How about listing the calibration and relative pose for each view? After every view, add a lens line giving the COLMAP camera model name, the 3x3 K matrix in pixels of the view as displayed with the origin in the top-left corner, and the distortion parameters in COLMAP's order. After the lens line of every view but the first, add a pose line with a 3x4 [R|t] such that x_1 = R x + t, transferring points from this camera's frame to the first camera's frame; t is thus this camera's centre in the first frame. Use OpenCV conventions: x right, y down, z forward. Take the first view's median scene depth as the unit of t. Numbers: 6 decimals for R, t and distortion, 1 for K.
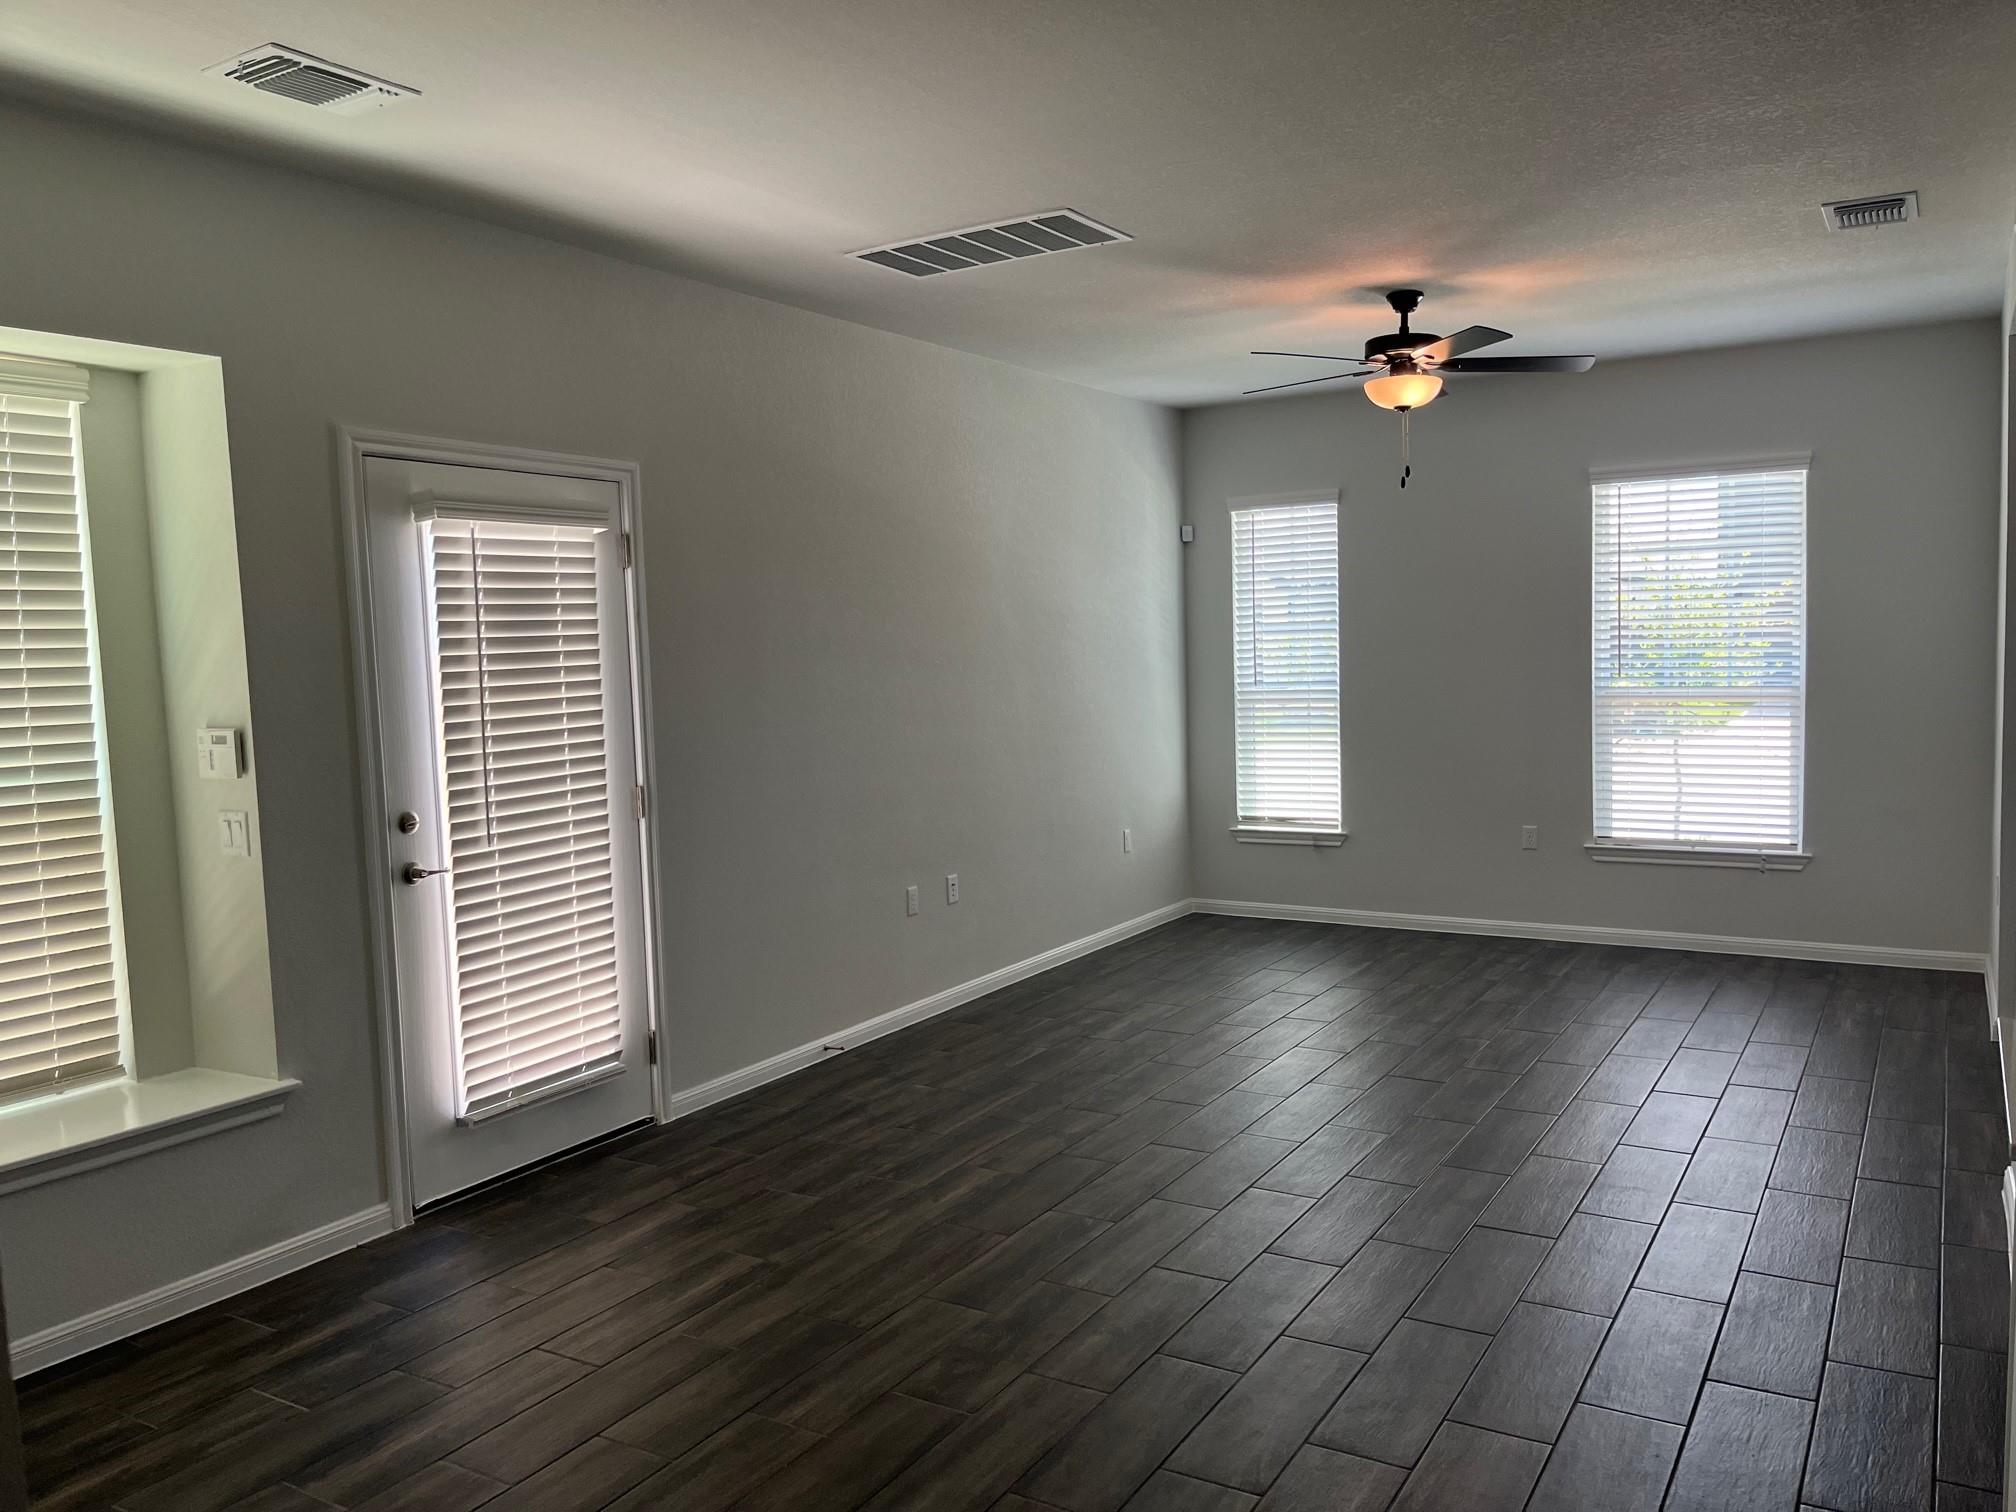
lens RADIAL K [[1521.2, 0, 1016.1], [0, 1521.2, 755.7], [0, 0, 1]] dist [0.059773, -0.082889]
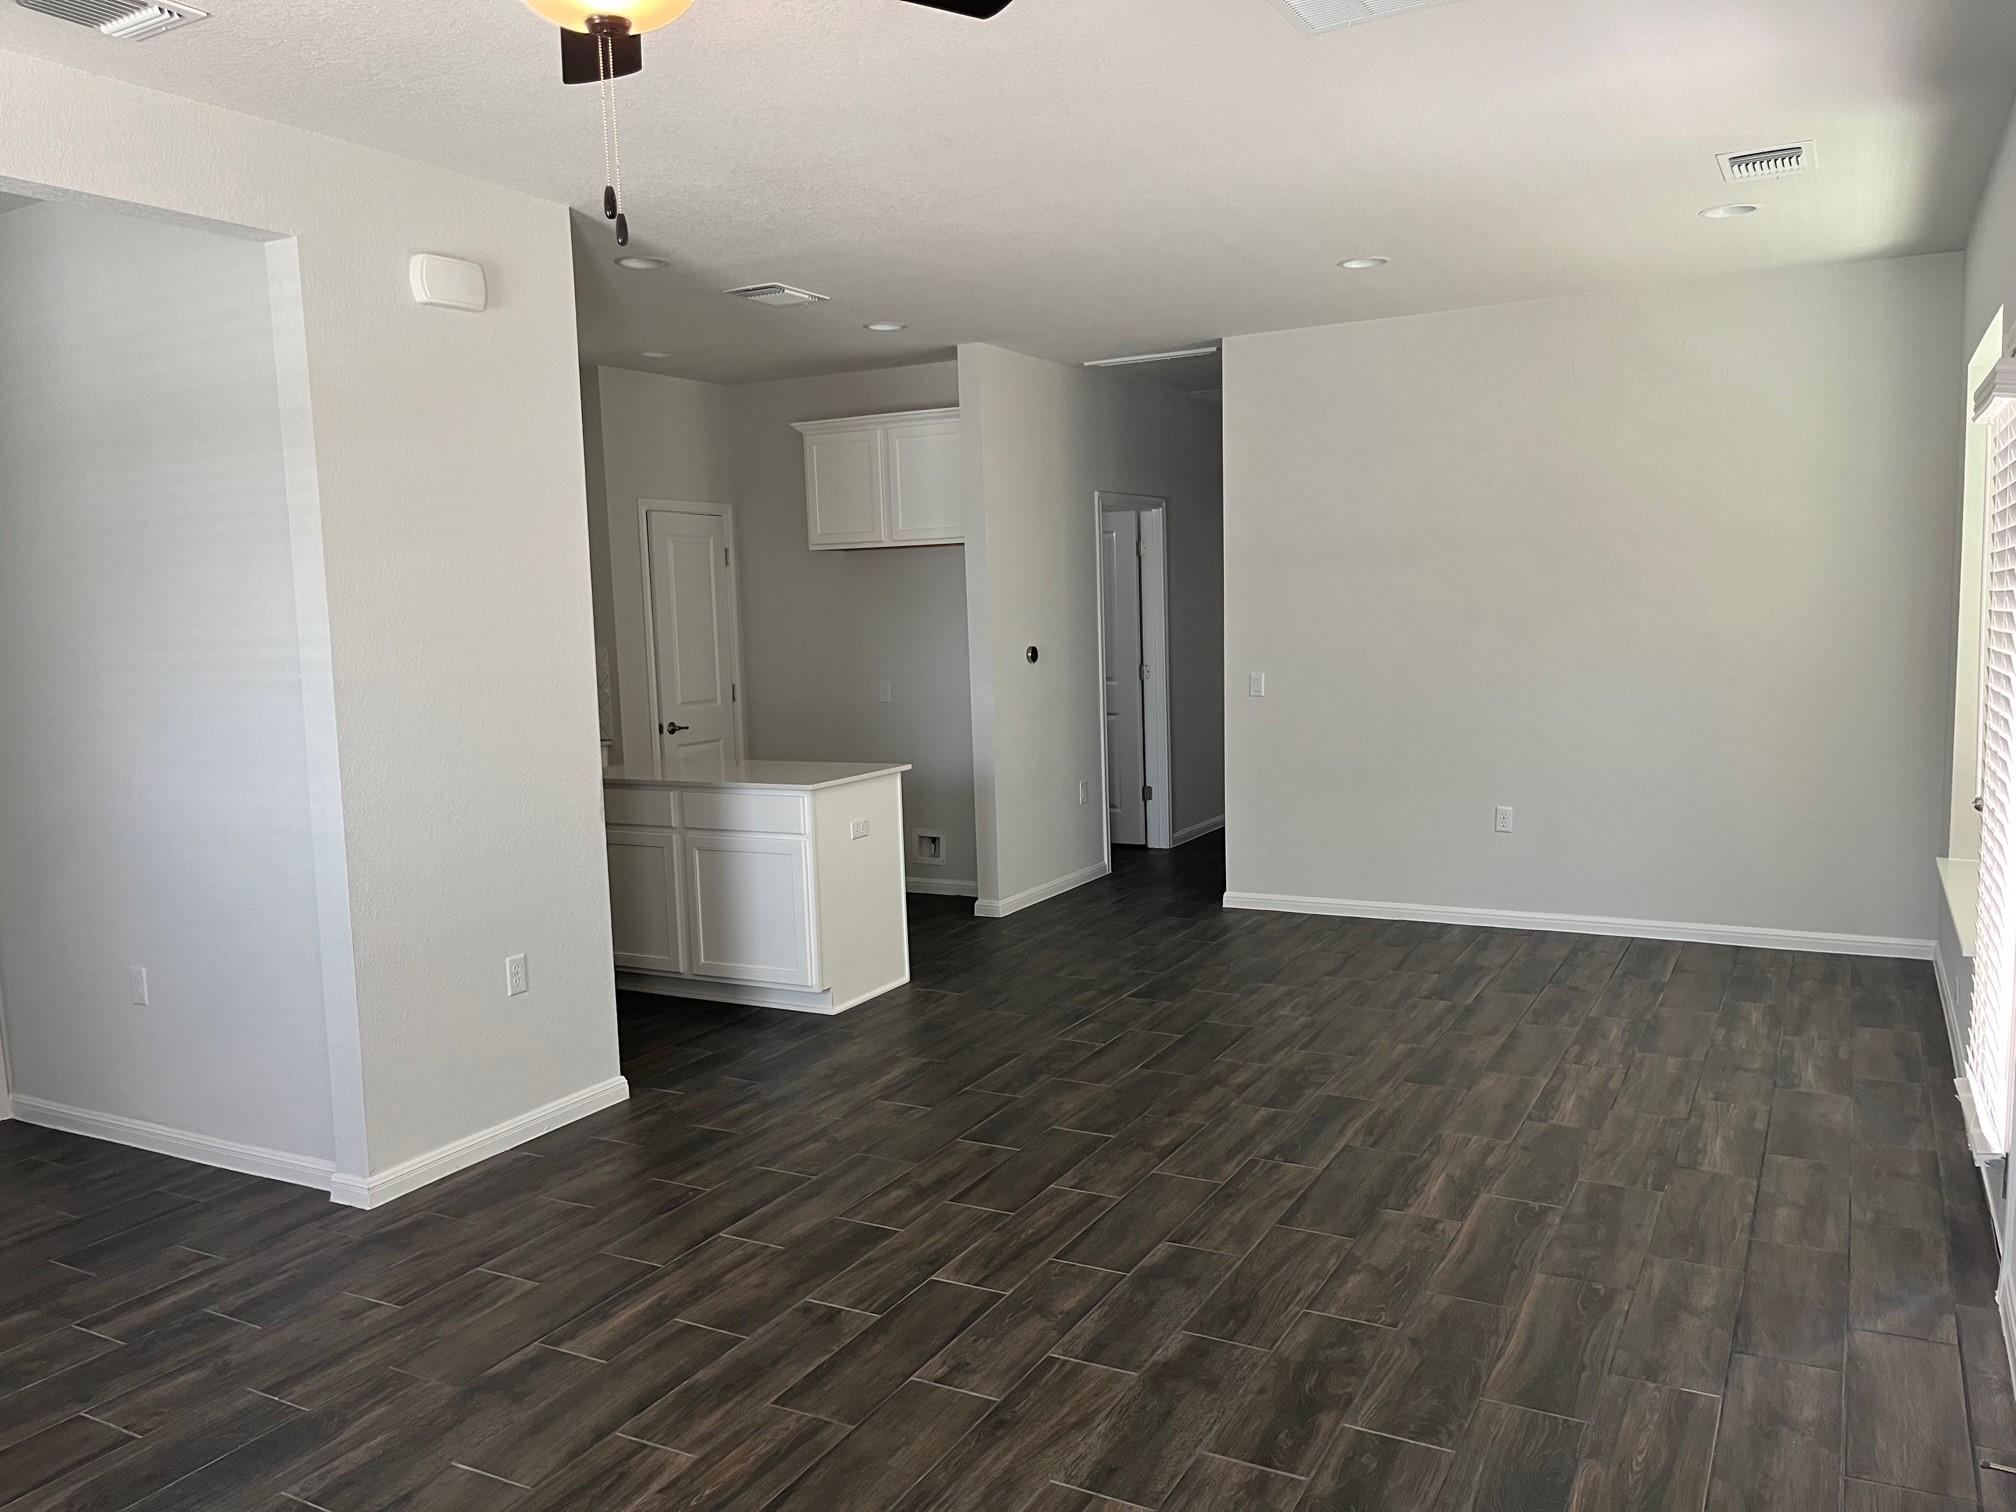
lens RADIAL K [[1521.2, 0, 1011.4], [0, 1521.2, 758.3], [0, 0, 1]] dist [0.059773, -0.082889]
pose [[-0.996660, 0.068216, -0.044897, 0.219637], [0.059065, 0.981791, 0.180546, -0.138291], [0.056396, 0.177291, -0.982541, 1.679964]]
